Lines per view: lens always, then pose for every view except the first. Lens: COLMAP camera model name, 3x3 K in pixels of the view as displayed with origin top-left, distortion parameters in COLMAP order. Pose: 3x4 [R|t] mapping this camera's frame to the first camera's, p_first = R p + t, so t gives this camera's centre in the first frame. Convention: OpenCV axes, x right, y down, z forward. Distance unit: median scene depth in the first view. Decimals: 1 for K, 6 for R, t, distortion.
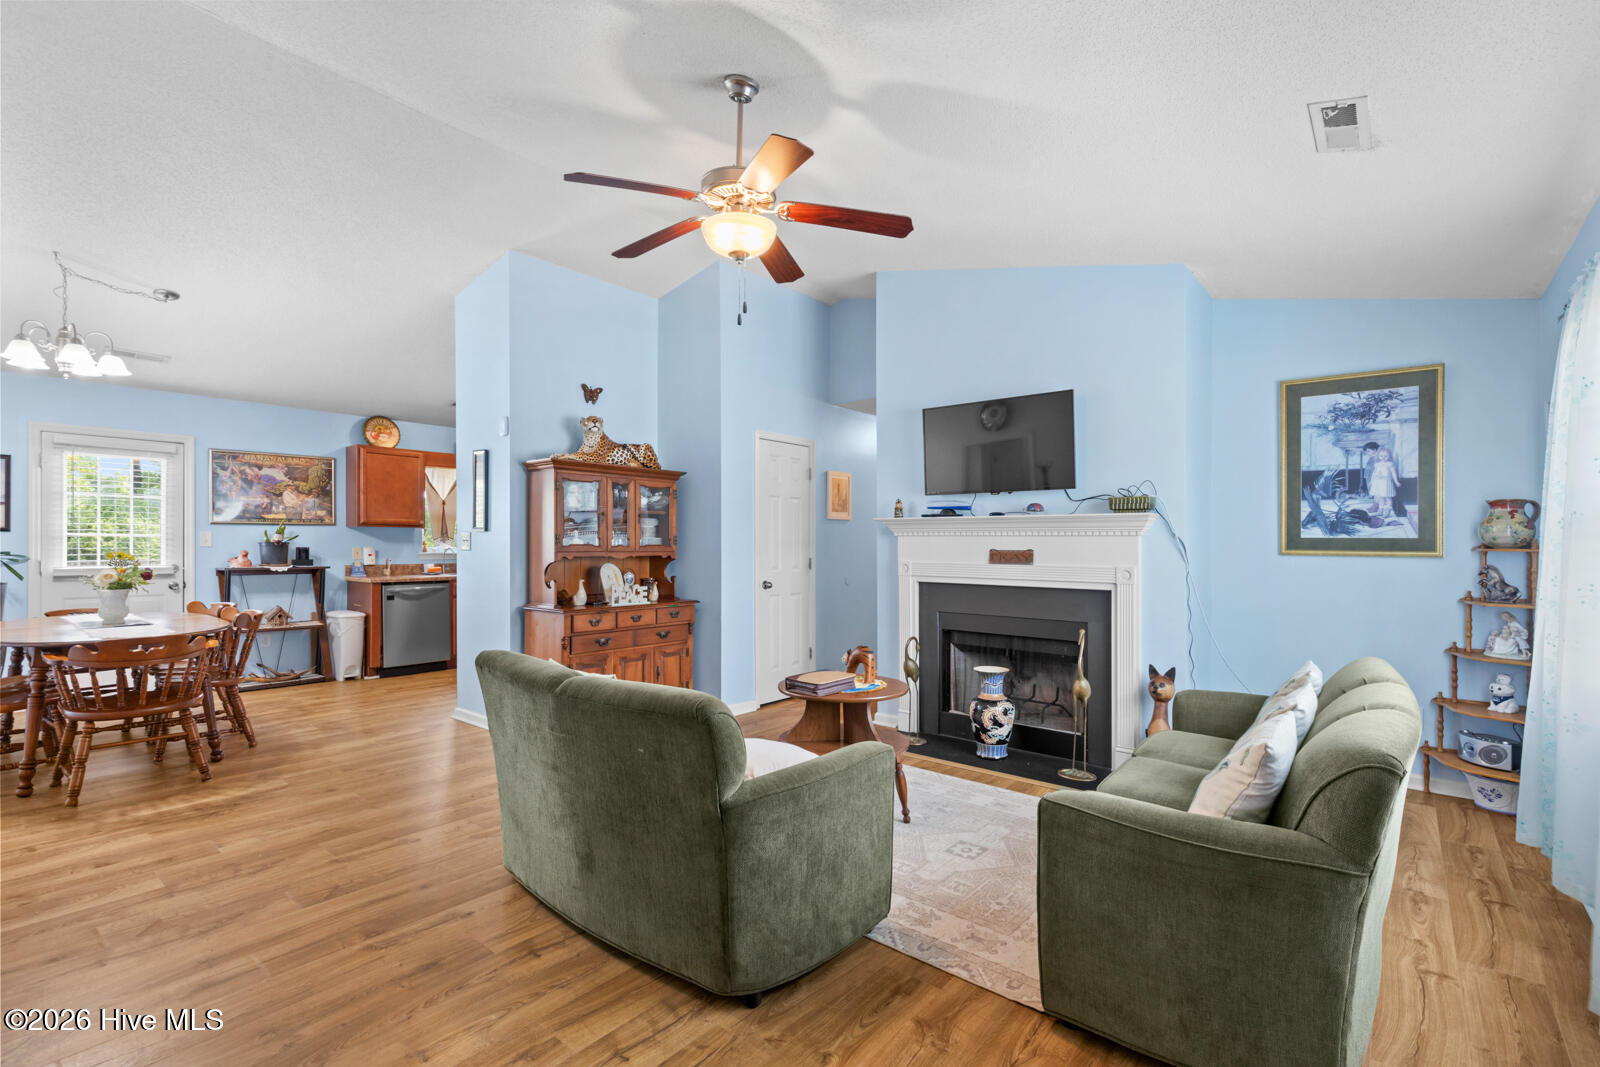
lens RADIAL K [[716.7, 0, 808.2], [0, 716.7, 549.9], [0, 0, 1]] dist [0.006529, -0.002438]
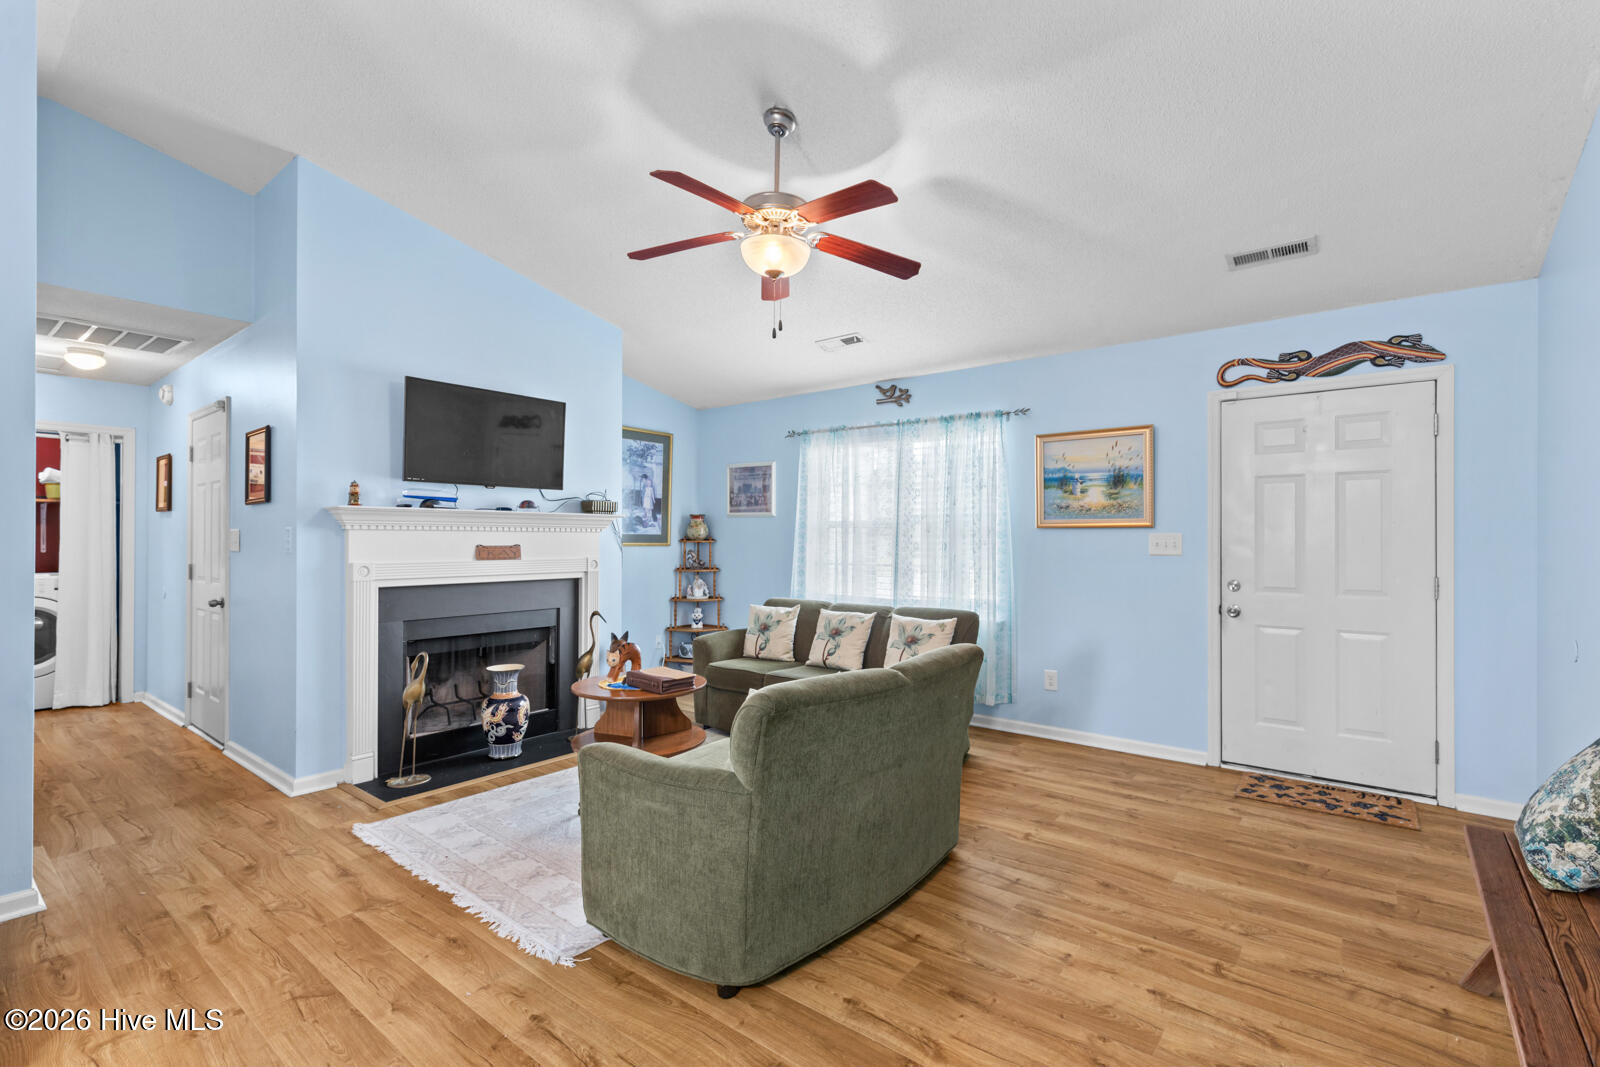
lens RADIAL K [[716.7, 0, 805.9], [0, 716.7, 540.0], [0, 0, 1]] dist [0.006529, -0.002438]
pose [[-0.010601, -0.007232, 0.999918, -0.823830], [0.006971, 0.999949, 0.007306, -0.013335], [-0.999920, 0.007048, -0.010550, 0.679082]]
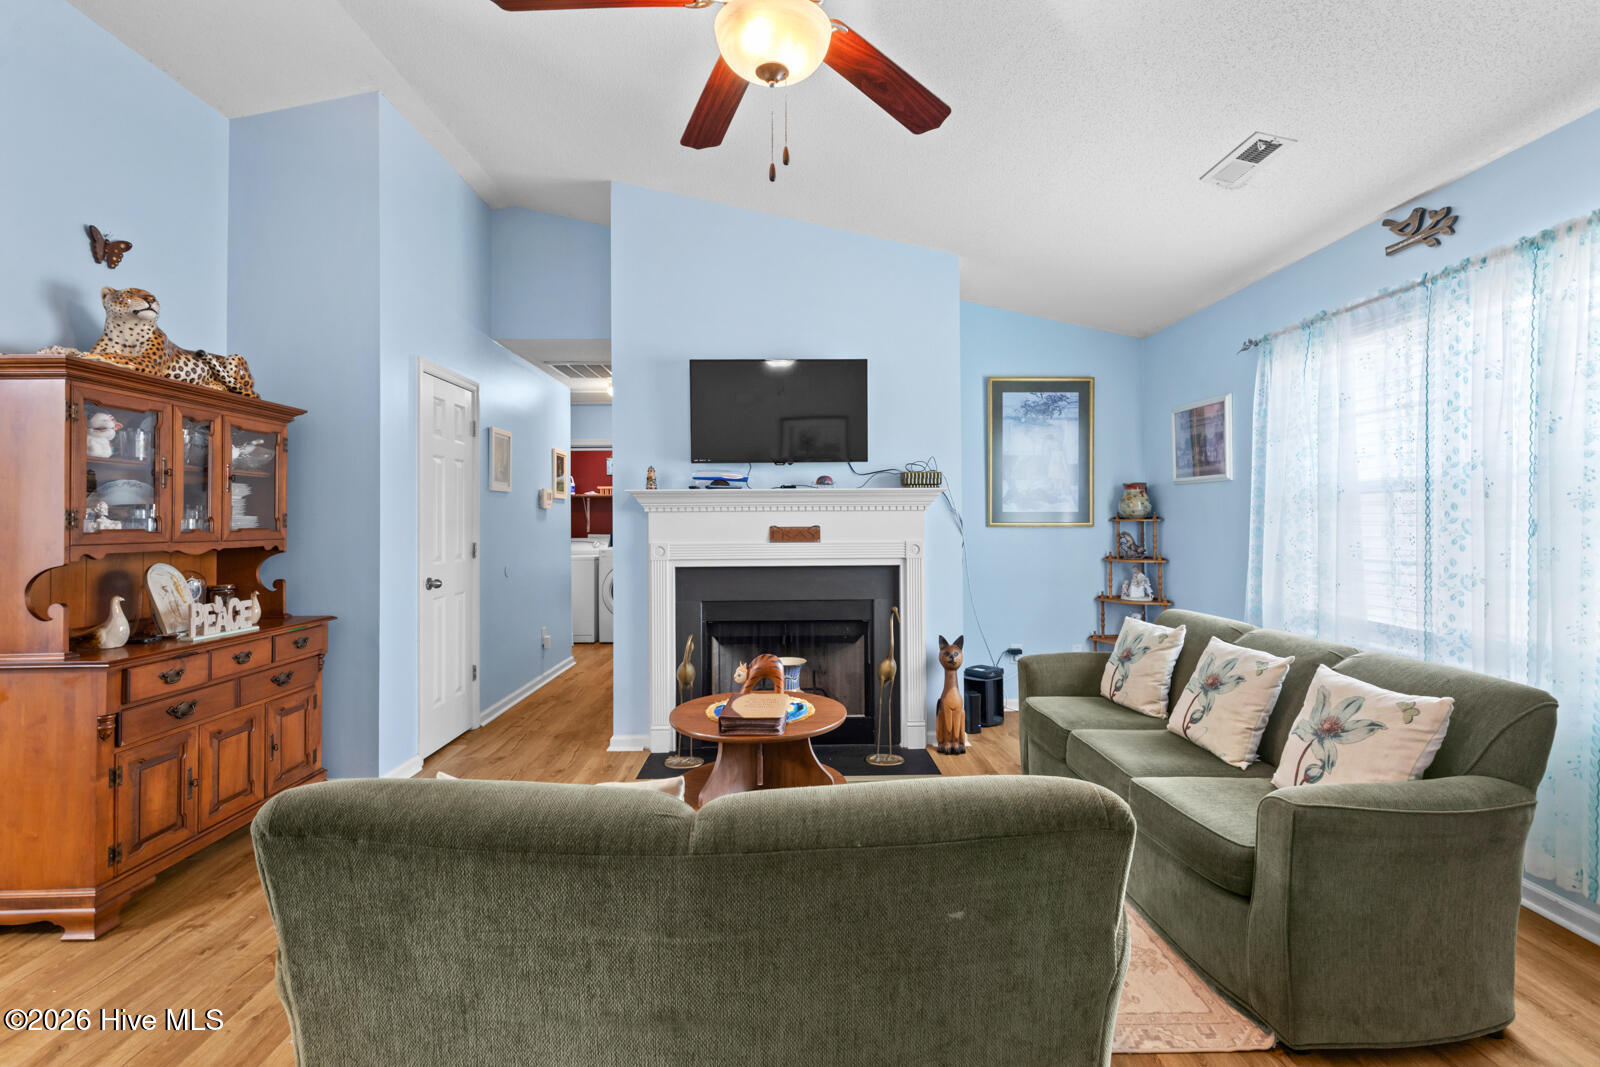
lens RADIAL K [[716.7, 0, 800.8], [0, 716.7, 510.7], [0, 0, 1]] dist [0.006529, -0.002438]
pose [[0.761151, -0.001982, 0.648571, -0.347641], [0.017538, 0.999693, -0.017527, -0.004528], [-0.648337, 0.024716, 0.760952, 0.352015]]
